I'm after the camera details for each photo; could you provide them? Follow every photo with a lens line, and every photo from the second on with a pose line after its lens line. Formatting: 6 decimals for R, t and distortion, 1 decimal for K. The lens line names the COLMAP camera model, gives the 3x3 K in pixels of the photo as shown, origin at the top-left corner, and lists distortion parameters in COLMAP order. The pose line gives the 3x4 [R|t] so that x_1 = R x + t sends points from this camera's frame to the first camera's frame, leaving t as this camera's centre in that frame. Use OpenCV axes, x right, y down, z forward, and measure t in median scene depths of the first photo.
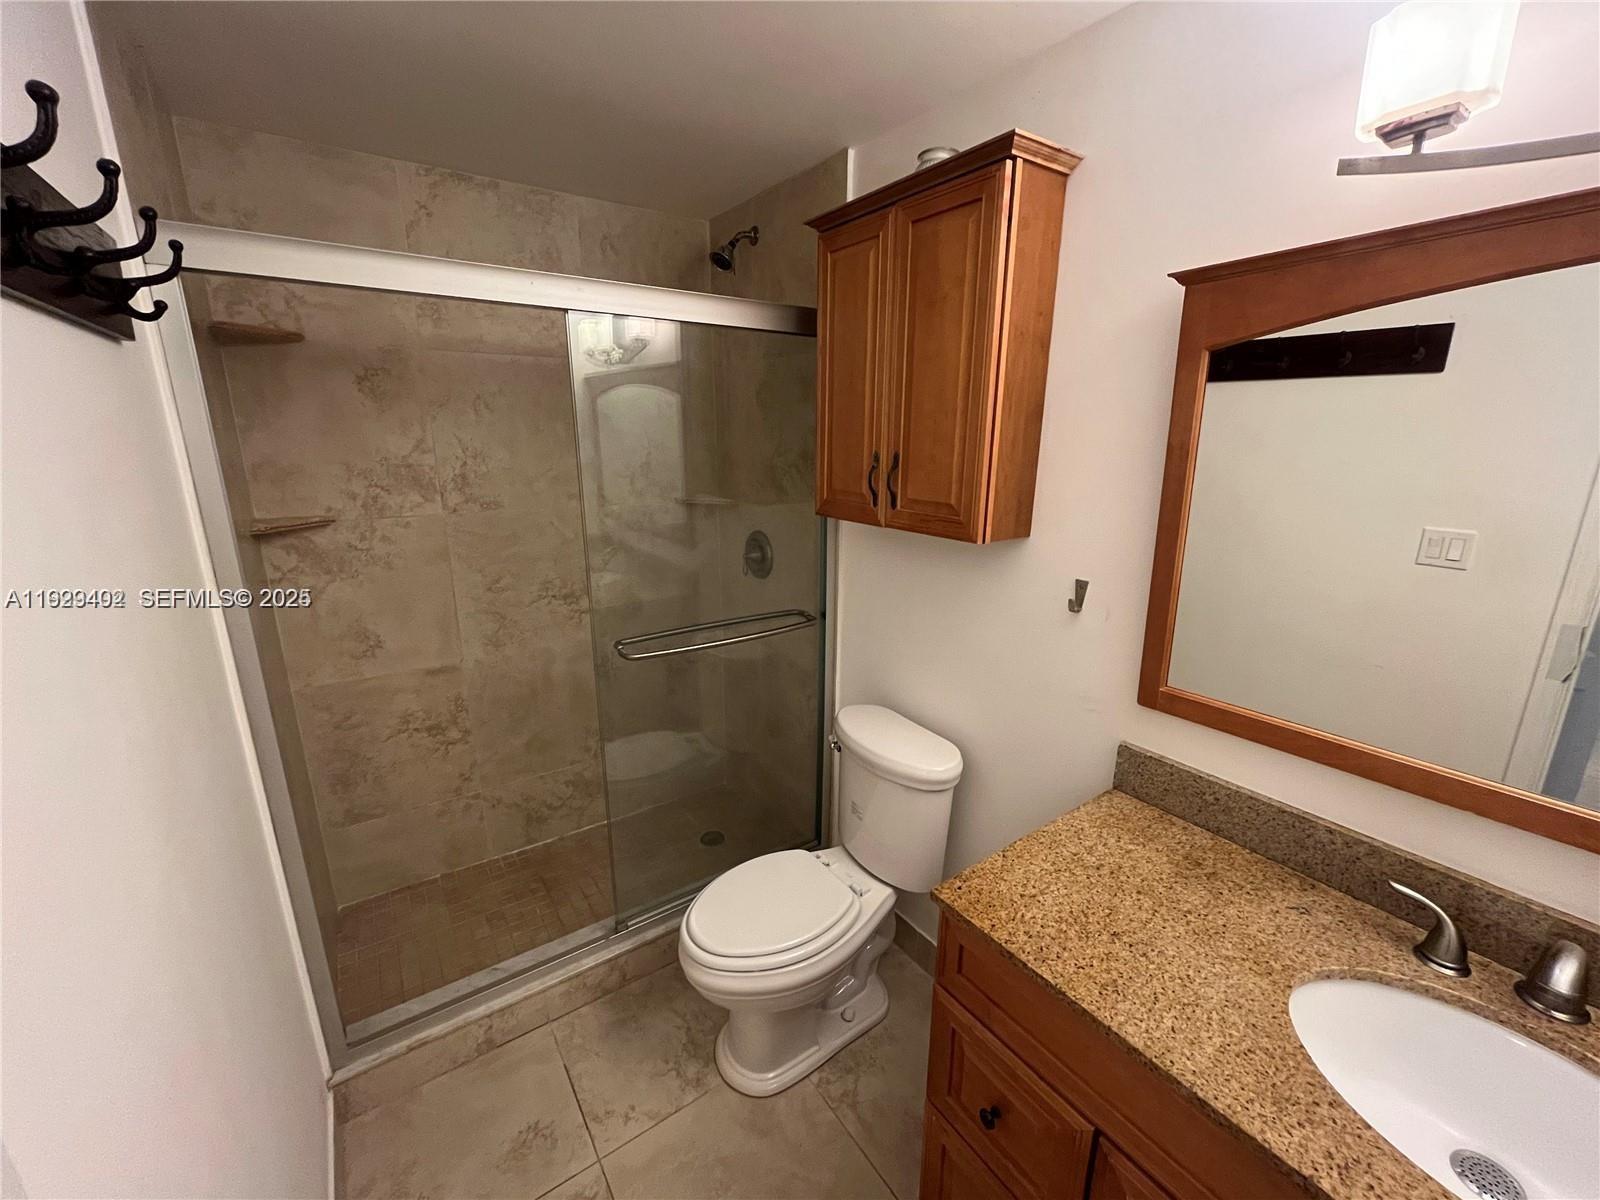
lens RADIAL K [[641.8, 0, 799.3], [0, 641.8, 607.4], [0, 0, 1]] dist [-0.003488, -0.000008]
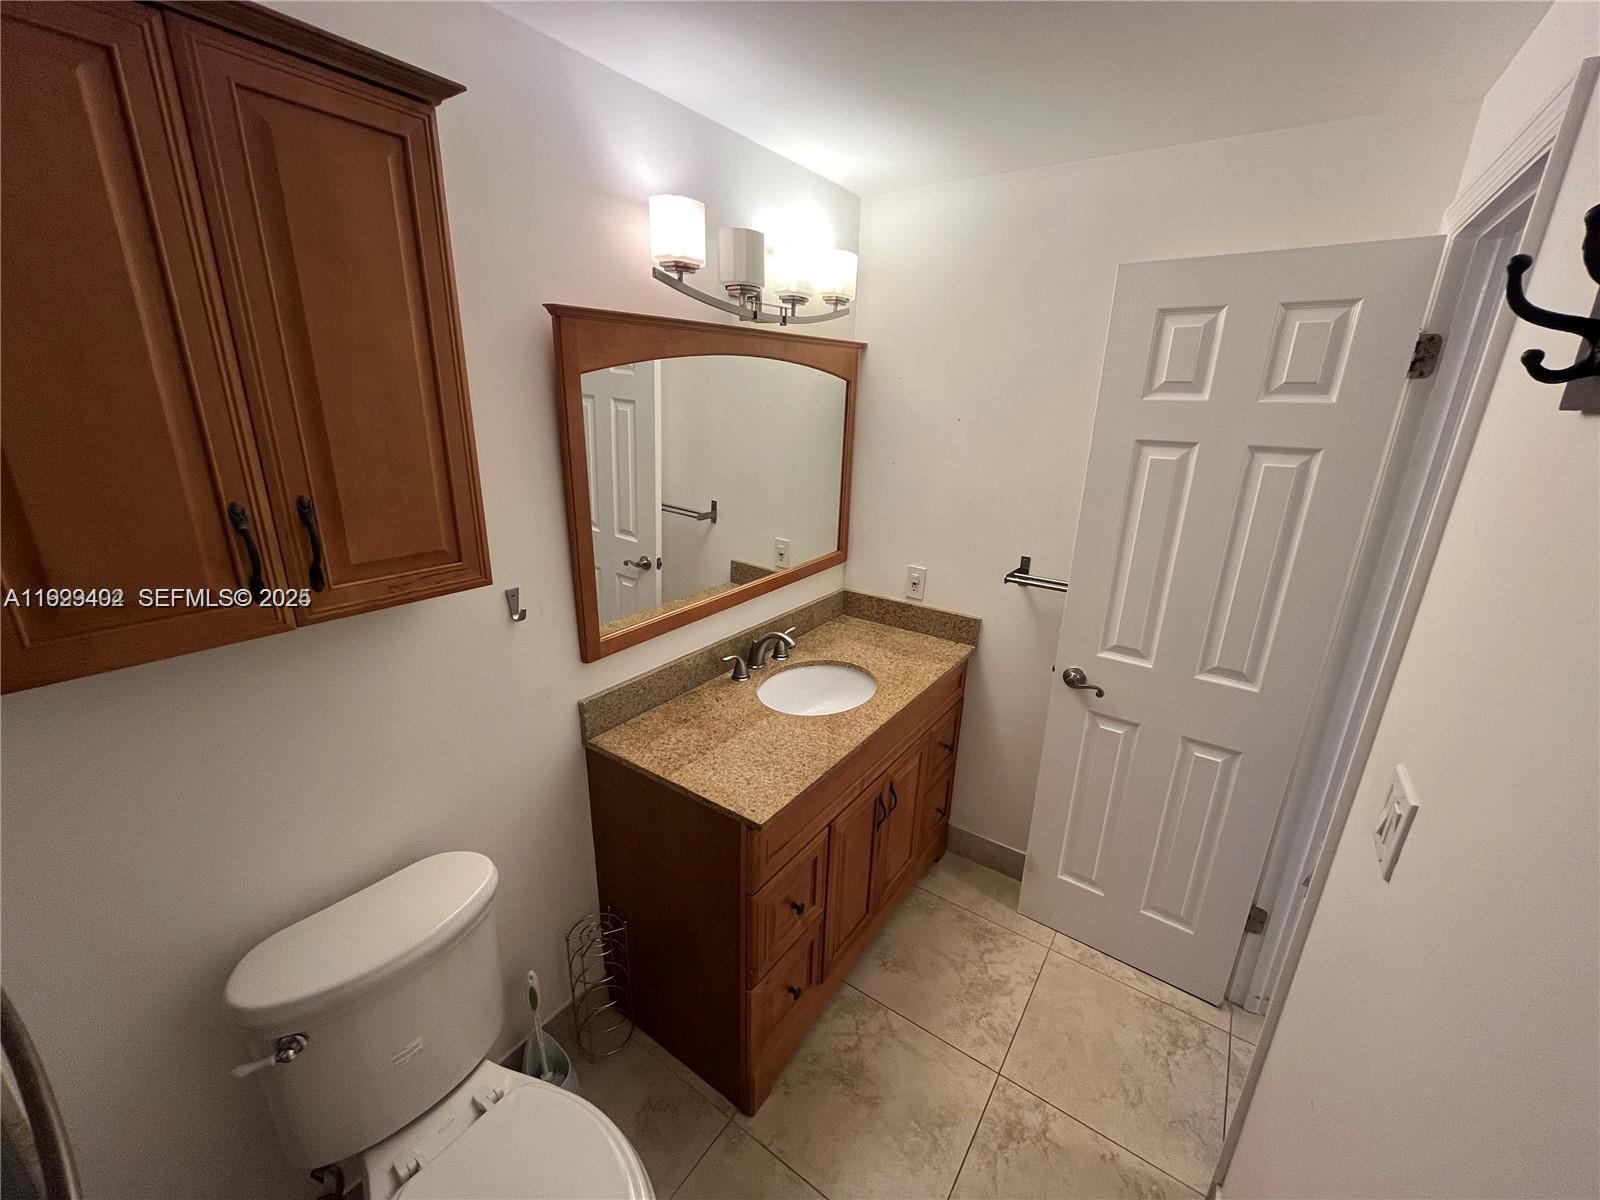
lens RADIAL K [[641.8, 0, 799.3], [0, 641.8, 607.4], [0, 0, 1]] dist [-0.003488, -0.000008]
pose [[-0.366426, -0.308684, 0.877751, -0.680859], [0.207968, 0.892326, 0.400628, -0.365179], [-0.906907, 0.329345, -0.262775, 0.986184]]
